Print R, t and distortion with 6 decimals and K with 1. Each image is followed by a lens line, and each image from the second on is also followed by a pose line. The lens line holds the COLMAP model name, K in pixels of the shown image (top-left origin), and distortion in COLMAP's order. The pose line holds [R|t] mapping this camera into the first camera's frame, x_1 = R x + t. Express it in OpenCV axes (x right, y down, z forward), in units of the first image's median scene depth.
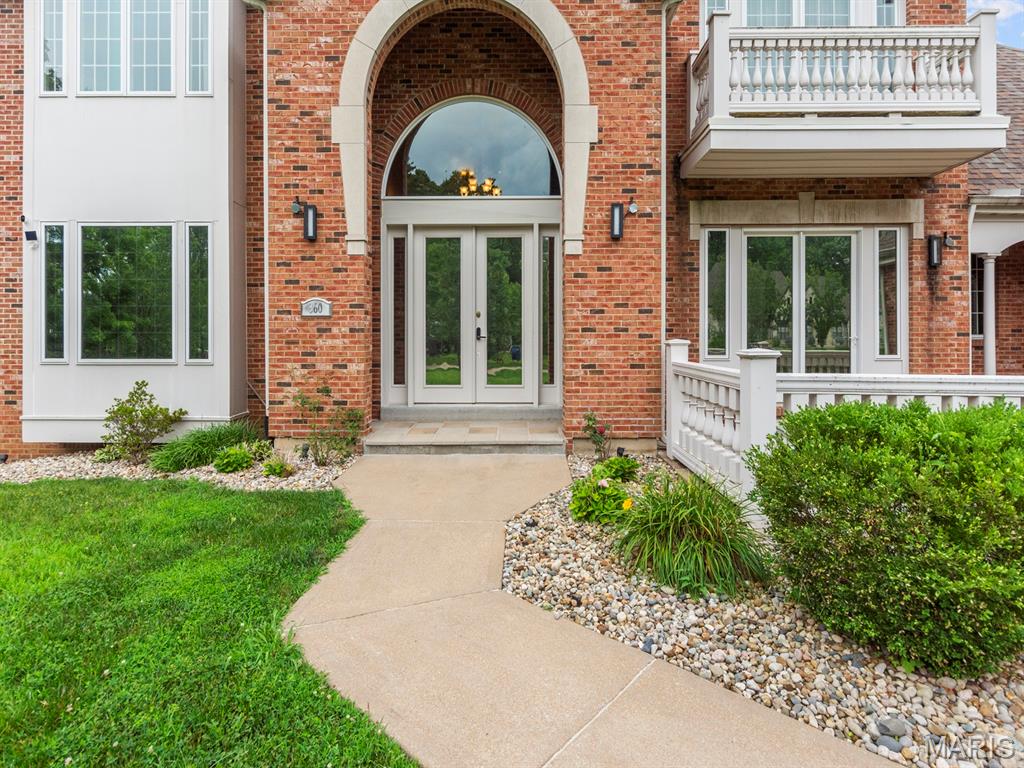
lens RADIAL K [[548.1, 0, 505.2], [0, 548.1, 337.1], [0, 0, 1]] dist [0.007154, -0.002878]
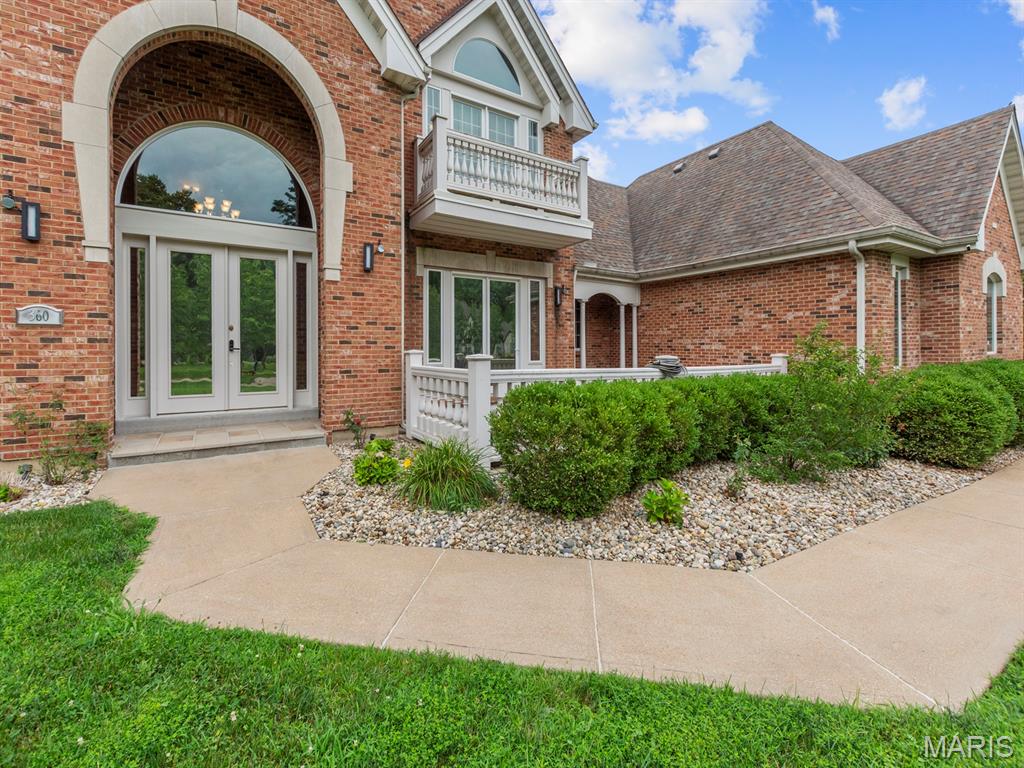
lens RADIAL K [[469.1, 0, 508.0], [0, 469.1, 353.1], [0, 0, 1]] dist [0.004636, -0.002705]
pose [[0.833754, -0.003078, 0.552127, -0.124820], [0.002445, 0.999995, 0.001883, 0.009832], [-0.552130, -0.000220, 0.833758, -0.085310]]
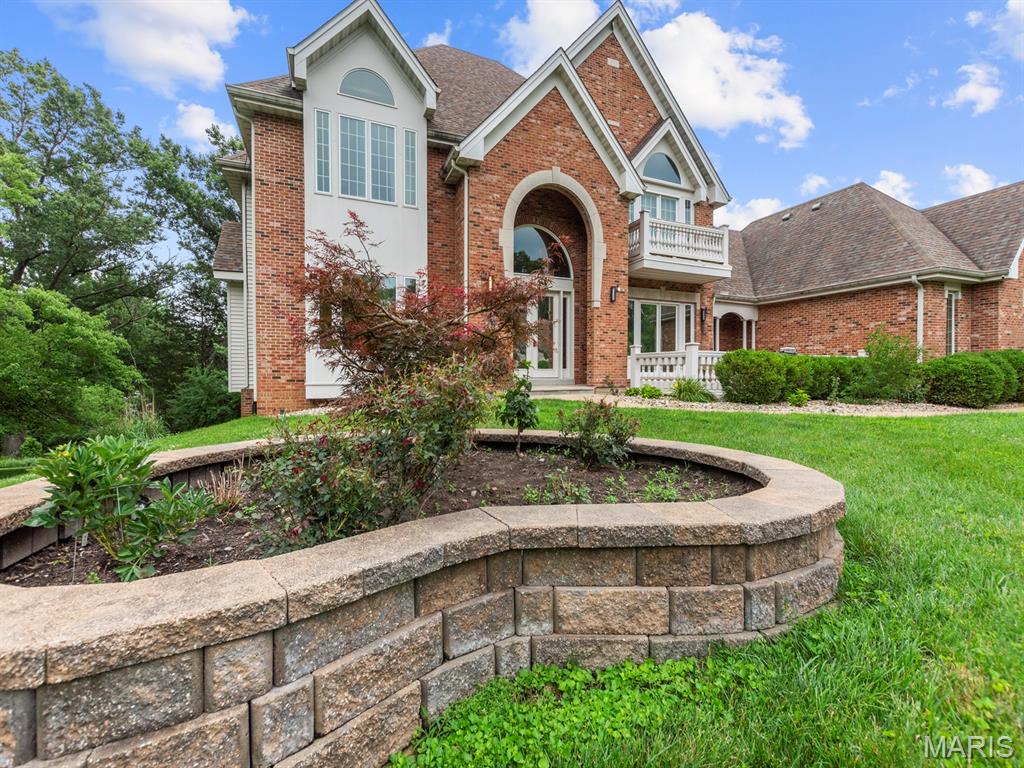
lens RADIAL K [[469.1, 0, 505.4], [0, 469.1, 382.5], [0, 0, 1]] dist [0.004636, -0.002705]
pose [[0.909496, -0.004135, 0.415691, -1.018330], [-0.001016, 0.999925, 0.012169, 0.137107], [-0.415711, -0.011490, 0.909424, -0.614641]]
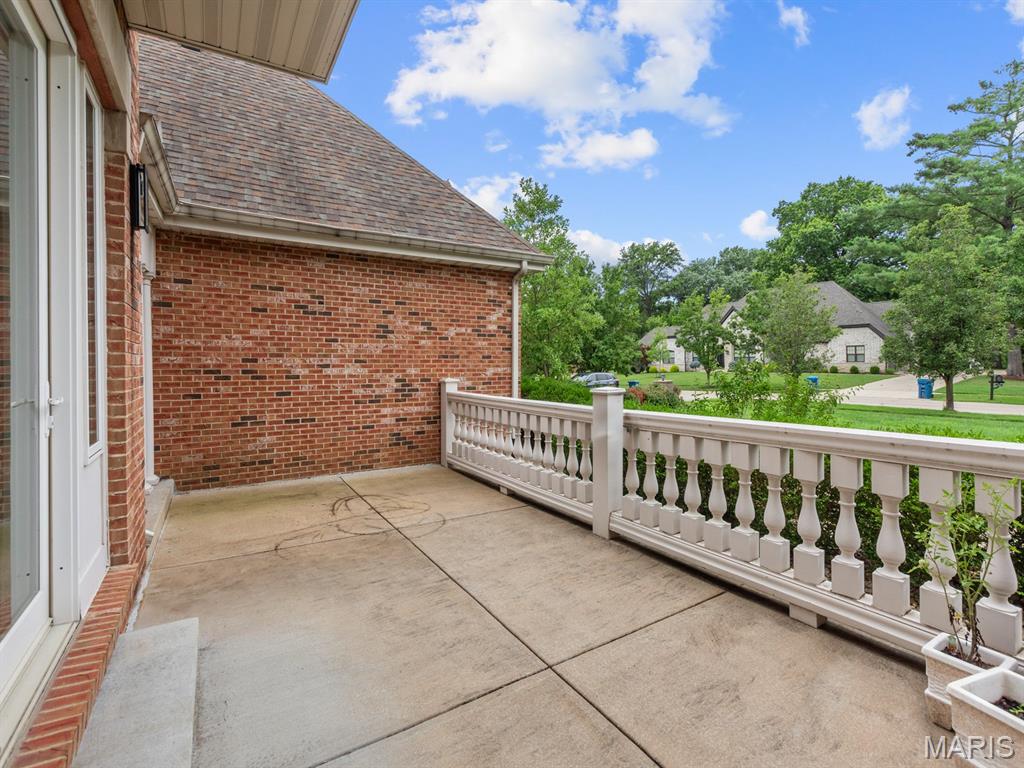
lens RADIAL K [[469.1, 0, 514.8], [0, 469.1, 373.4], [0, 0, 1]] dist [0.004636, -0.002705]
pose [[-0.561900, -0.011753, 0.827121, 0.306118], [0.015415, 0.999577, 0.024676, -0.019686], [-0.827061, 0.026616, -0.561481, 1.112549]]
